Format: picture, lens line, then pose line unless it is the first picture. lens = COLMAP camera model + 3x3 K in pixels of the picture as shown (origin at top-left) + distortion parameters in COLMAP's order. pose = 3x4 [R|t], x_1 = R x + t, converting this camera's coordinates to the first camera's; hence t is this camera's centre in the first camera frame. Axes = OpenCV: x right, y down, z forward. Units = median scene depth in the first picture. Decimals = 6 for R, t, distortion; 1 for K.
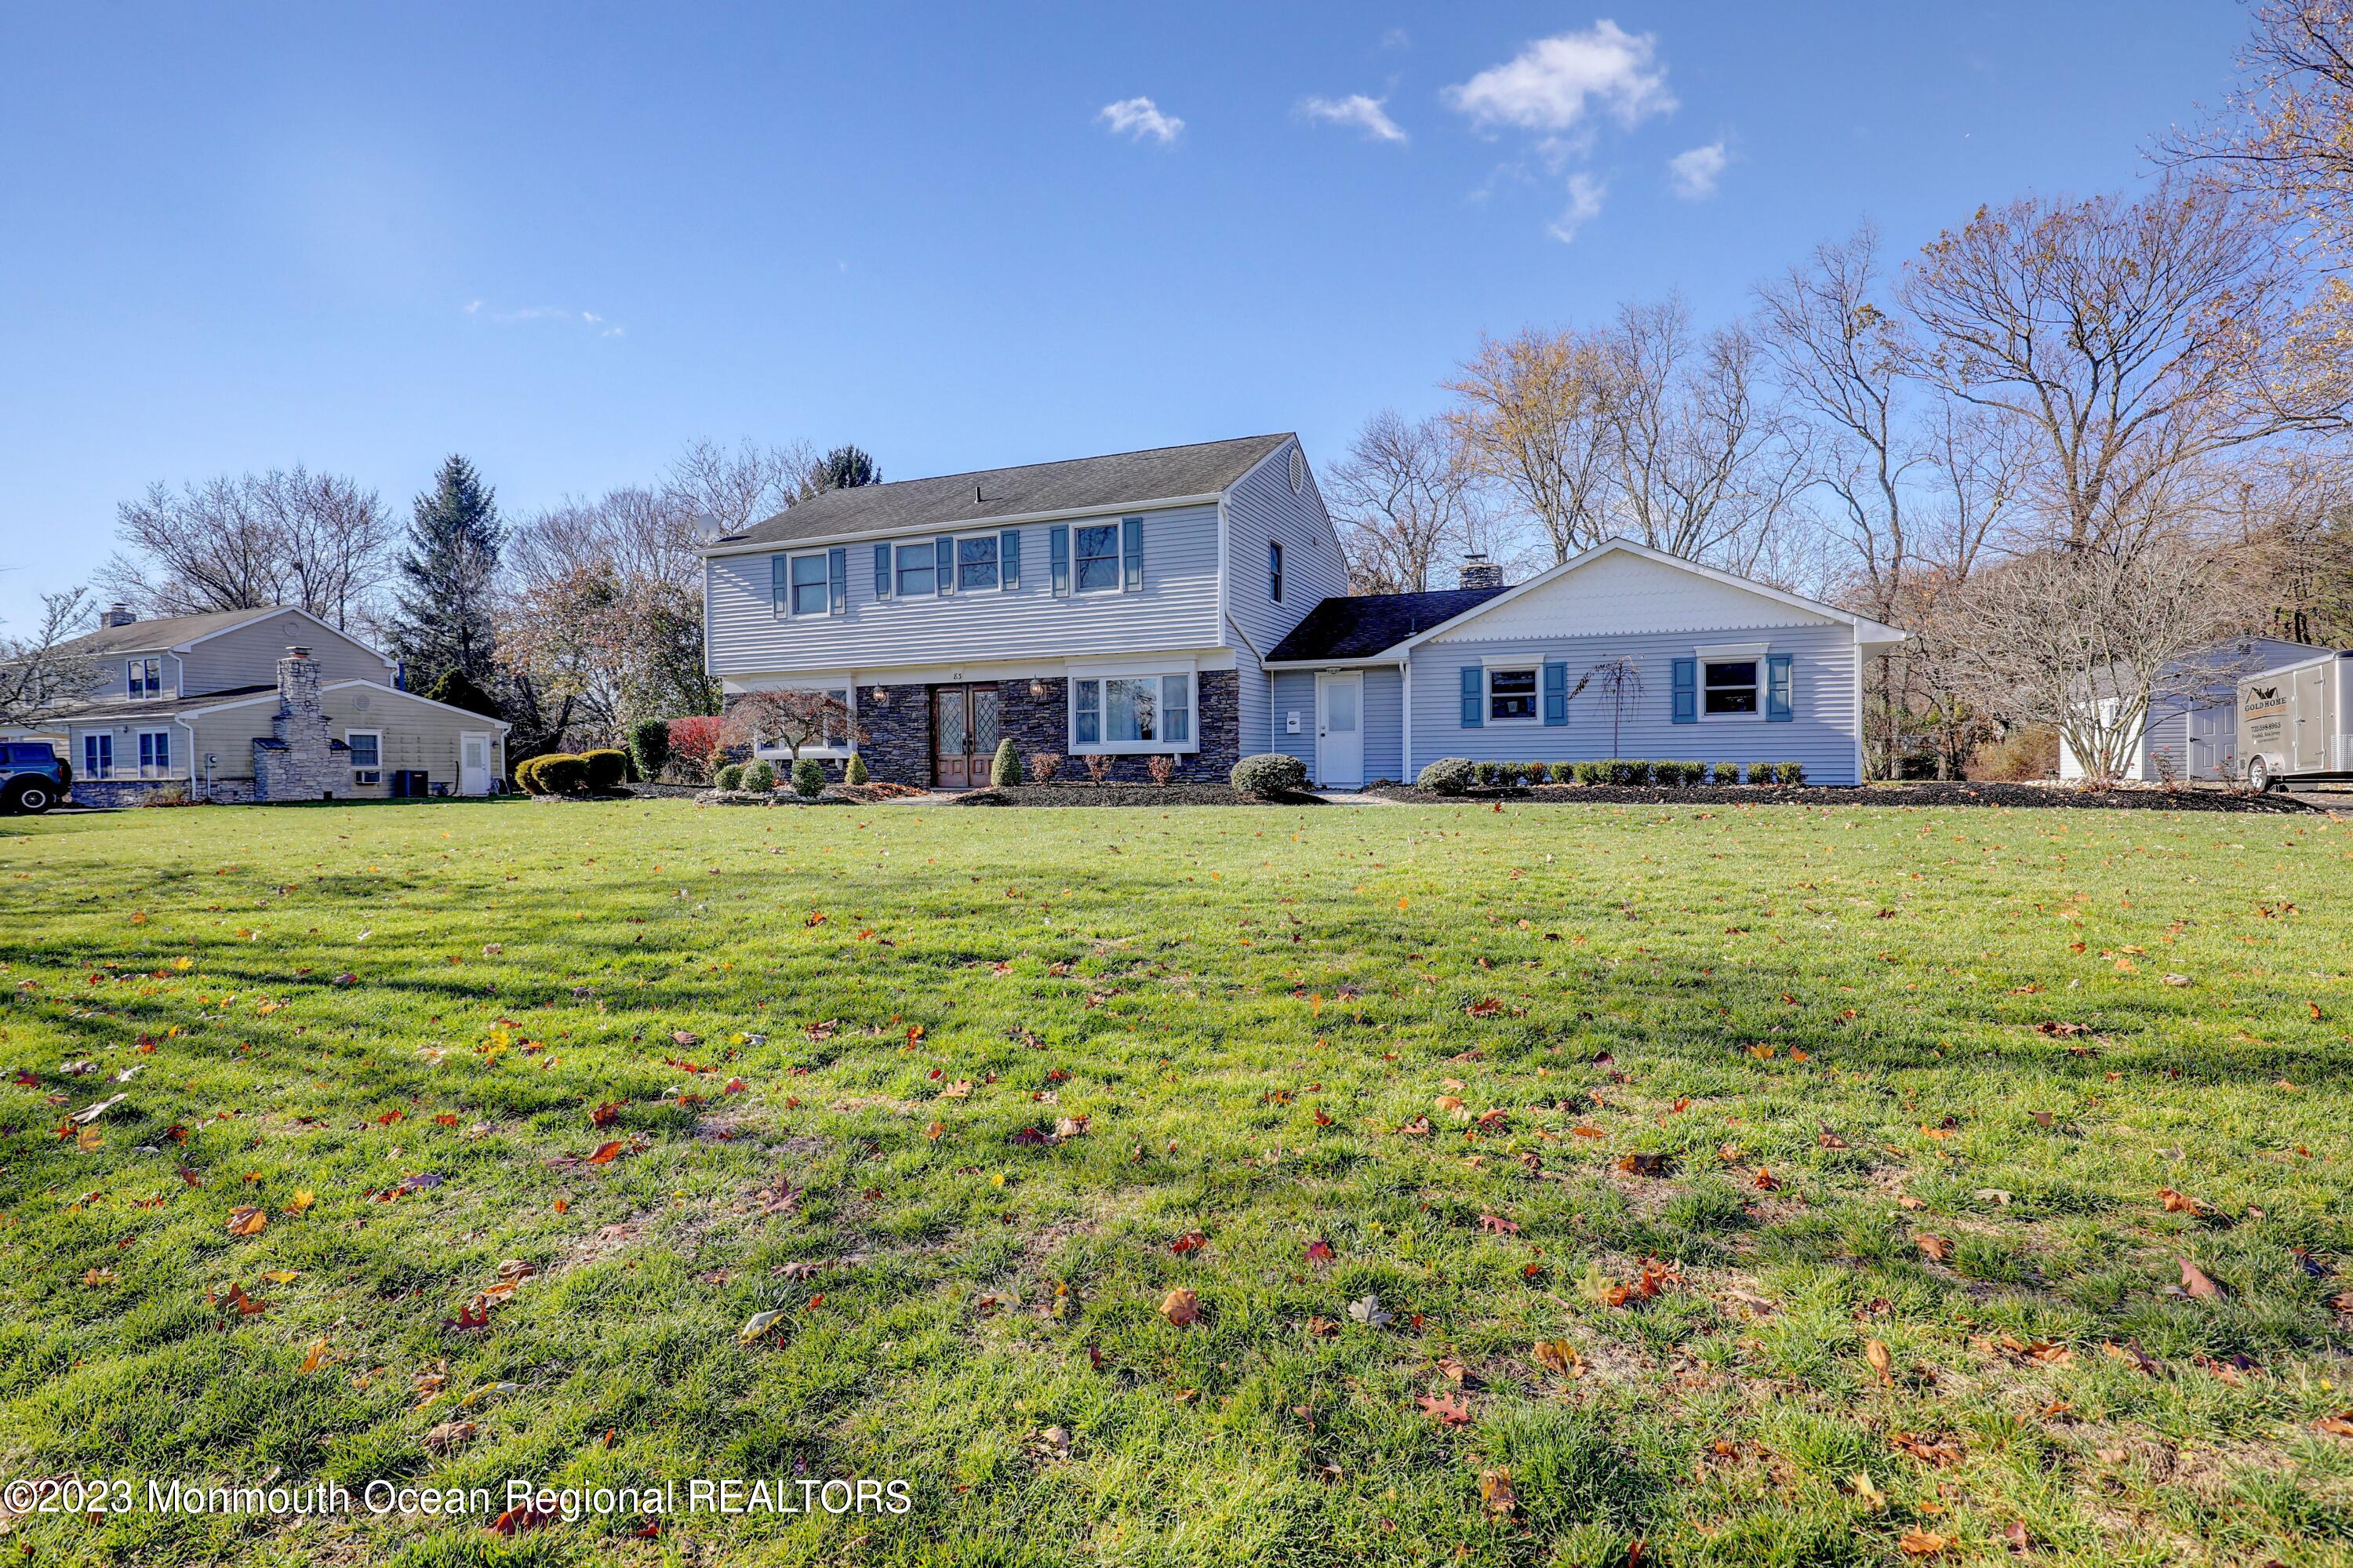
lens RADIAL K [[1069.6, 0, 1176.5], [0, 1069.6, 784.0], [0, 0, 1]] dist [0.000842, 0.000160]
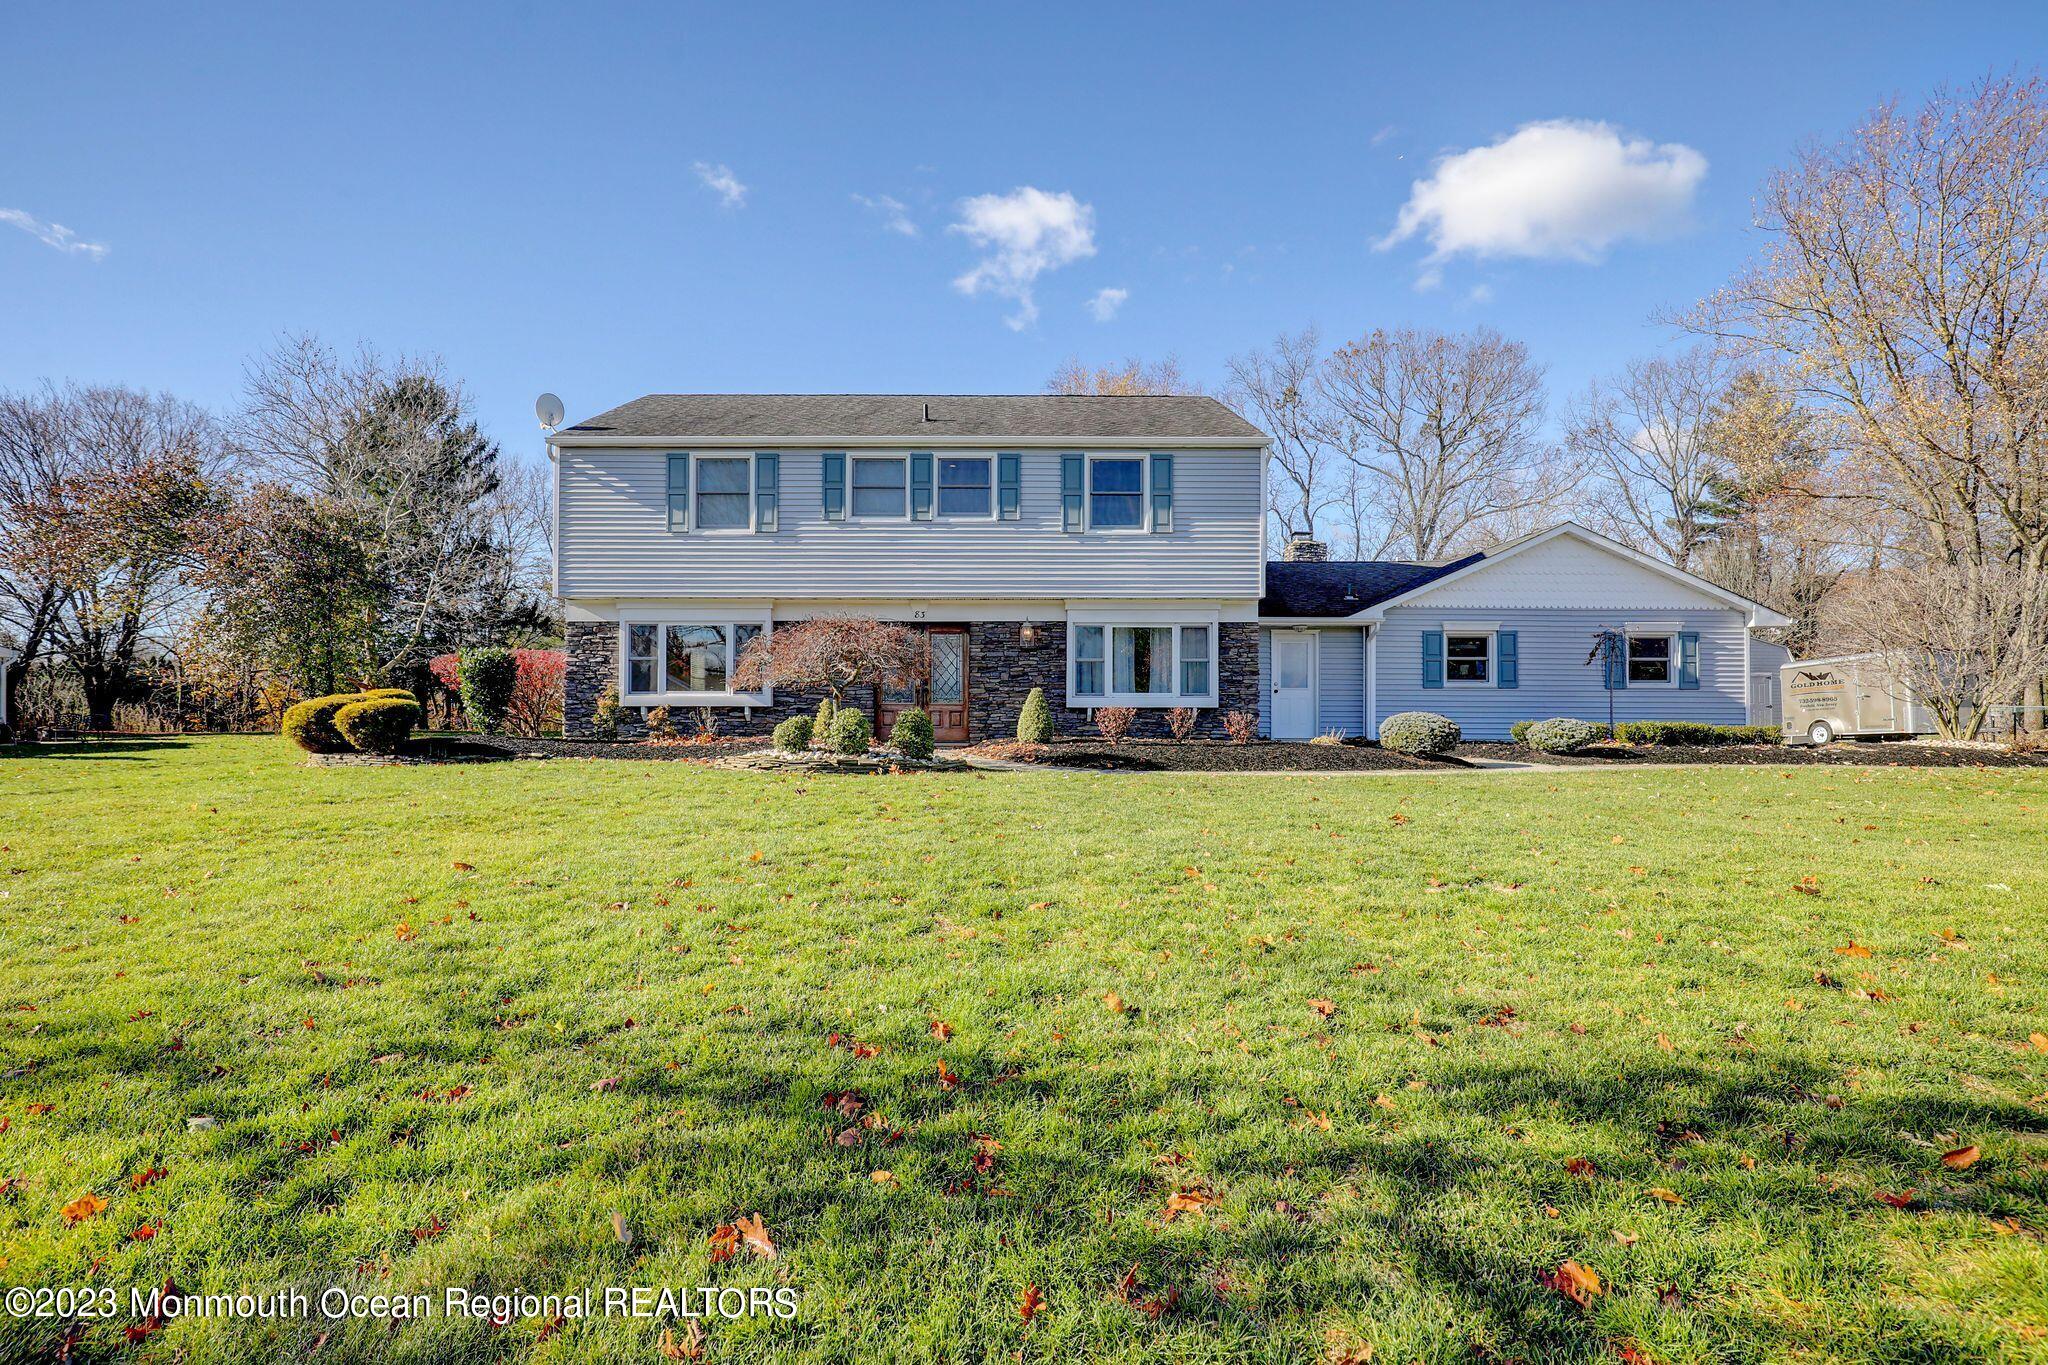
lens RADIAL K [[897.5, 0, 1024.0], [0, 897.5, 682.5], [0, 0, 1]] dist [0.000212, 0.000082]
pose [[0.929507, 0.026299, 0.367866, -0.423220], [-0.007003, 0.998533, -0.053693, -0.007651], [-0.368739, 0.047332, 0.928327, 0.320285]]
